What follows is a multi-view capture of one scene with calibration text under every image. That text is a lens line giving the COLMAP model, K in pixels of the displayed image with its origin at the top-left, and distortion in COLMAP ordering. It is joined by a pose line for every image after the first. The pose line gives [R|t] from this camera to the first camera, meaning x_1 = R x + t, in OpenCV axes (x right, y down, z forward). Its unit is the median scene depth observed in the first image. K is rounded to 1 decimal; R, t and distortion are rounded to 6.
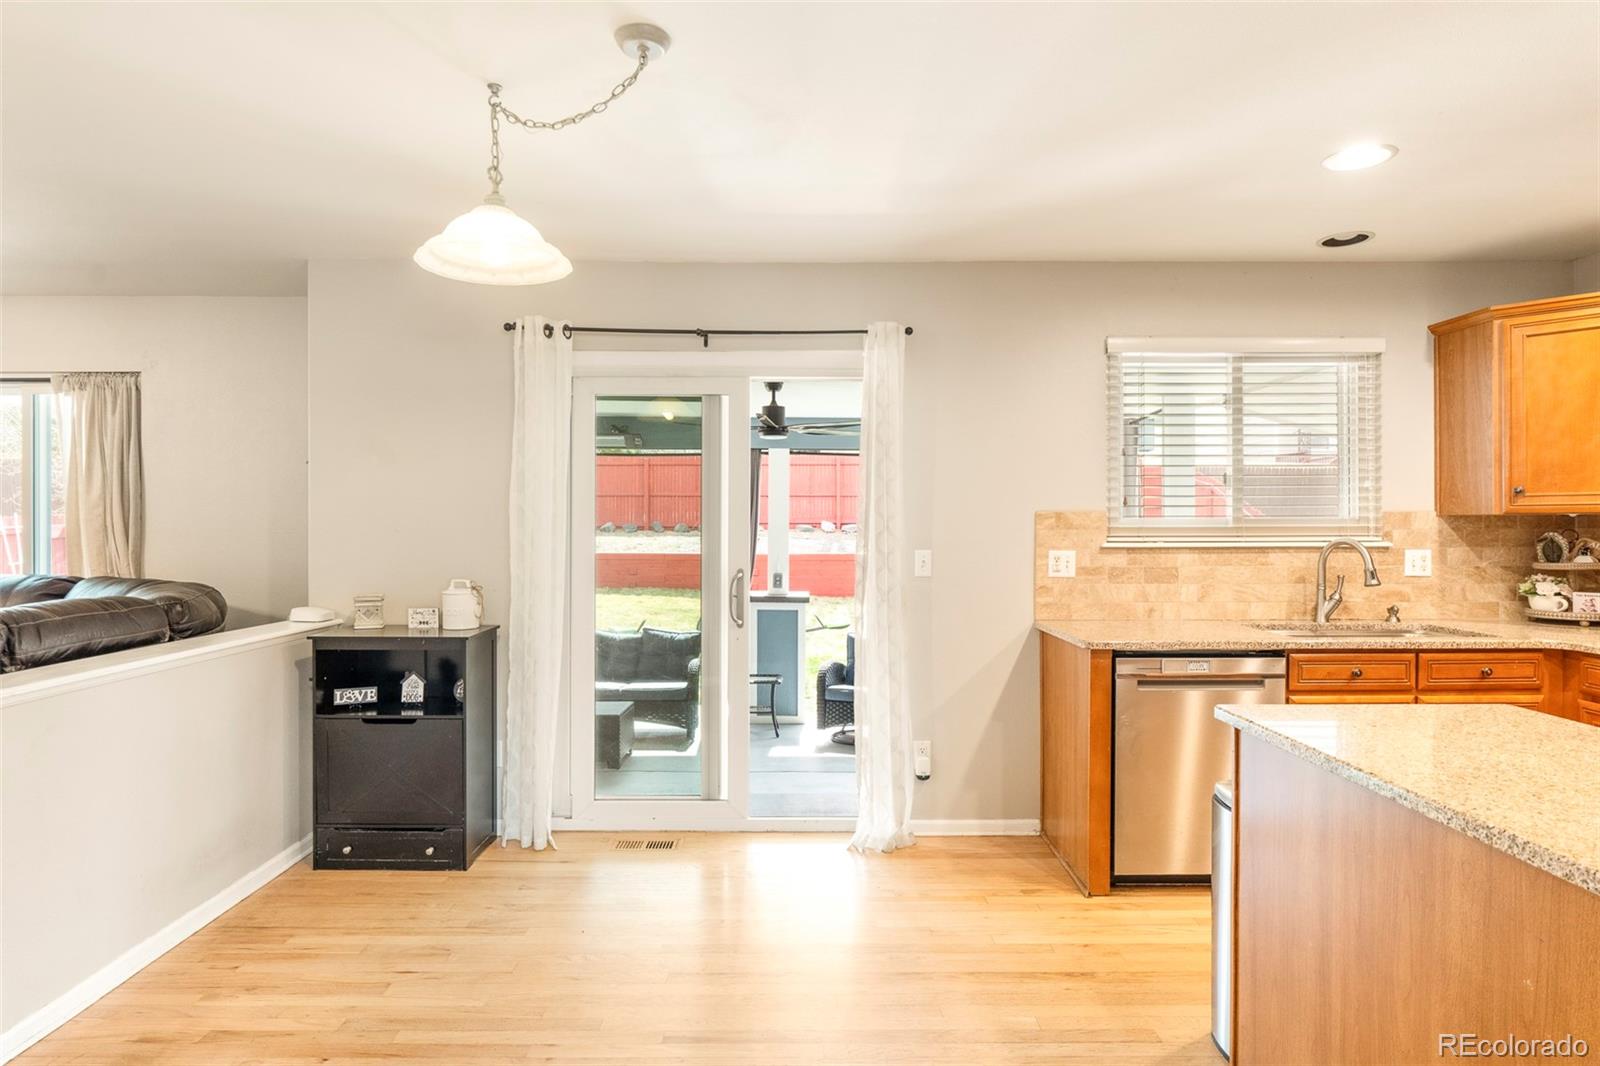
lens RADIAL K [[844.0, 0, 800.9], [0, 844.0, 530.1], [0, 0, 1]] dist [-0.002959, 0.001385]
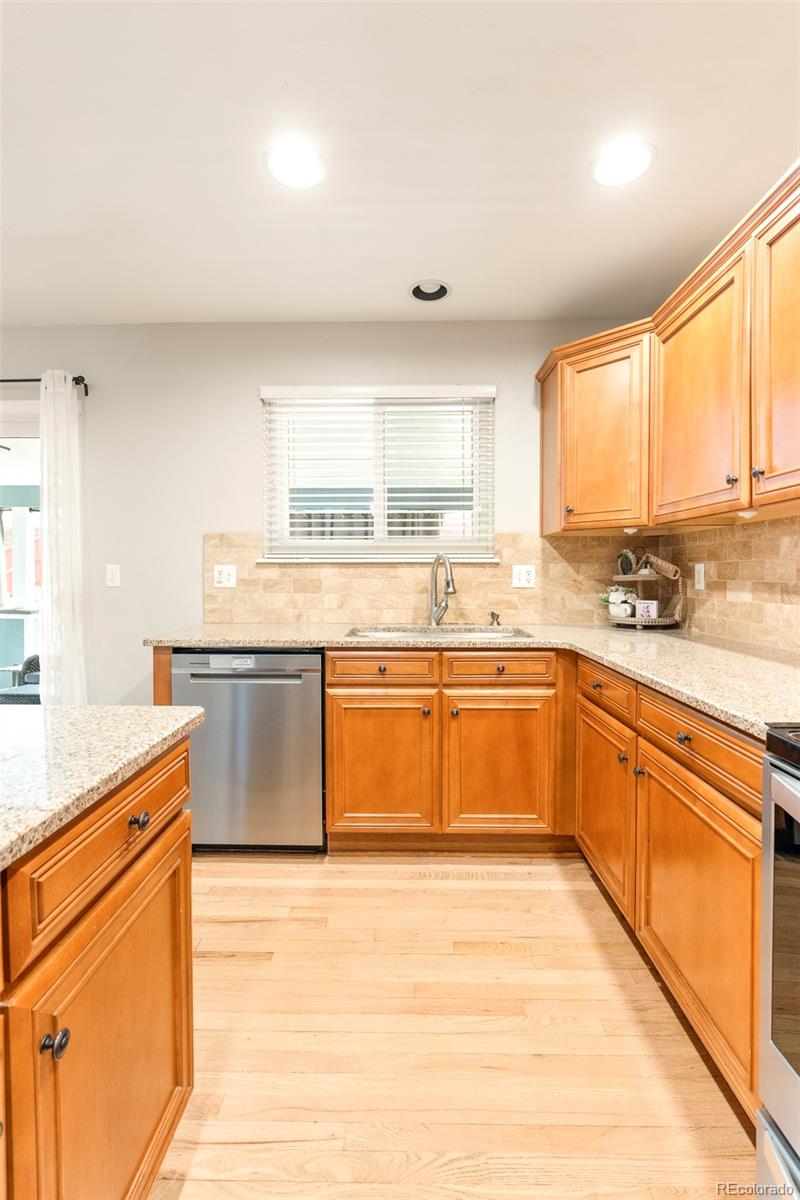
lens RADIAL K [[539.1, 0, 389.0], [0, 539.1, 587.1], [0, 0, 1]] dist [-0.009292, 0.002657]
pose [[0.999607, 0.002843, -0.027888, 0.575172], [-0.002223, 0.999751, 0.022218, 0.038330], [0.027944, -0.022147, 0.999364, 0.244157]]
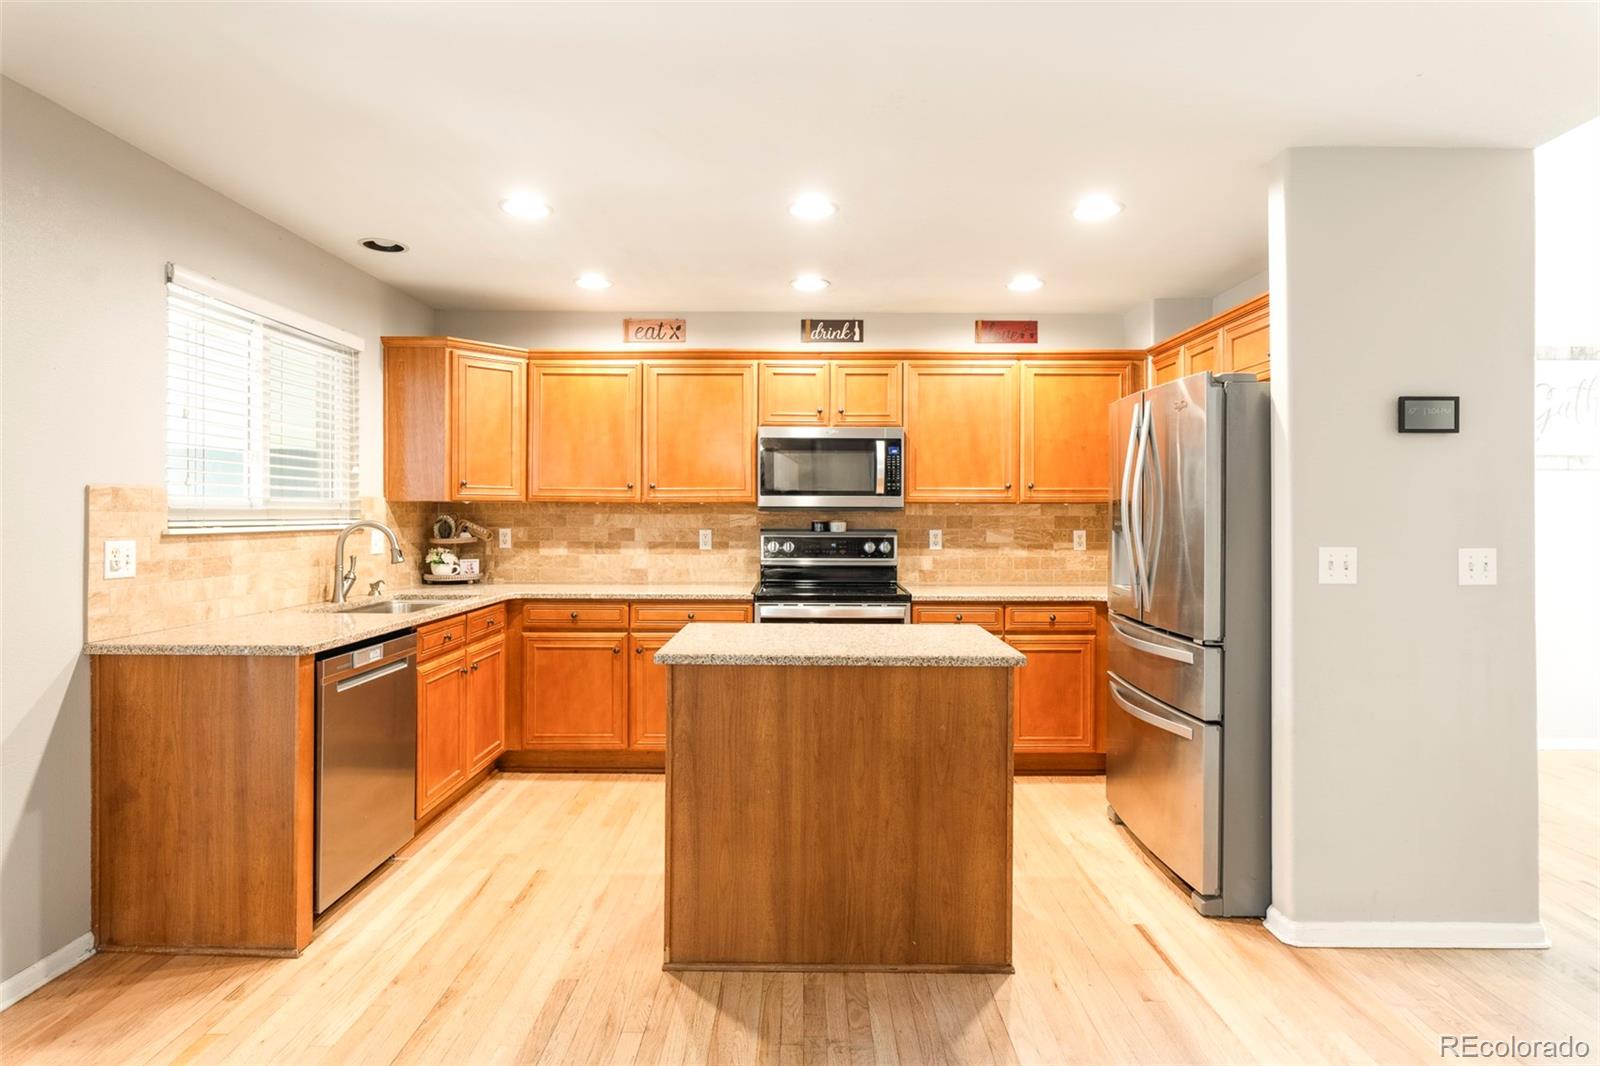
lens RADIAL K [[844.0, 0, 784.1], [0, 844.0, 517.4], [0, 0, 1]] dist [-0.002959, 0.001385]
pose [[0.037223, -0.002225, 0.999305, -0.392728], [0.001659, 0.999996, 0.002164, 0.003931], [-0.999306, 0.001578, 0.037226, 0.417014]]
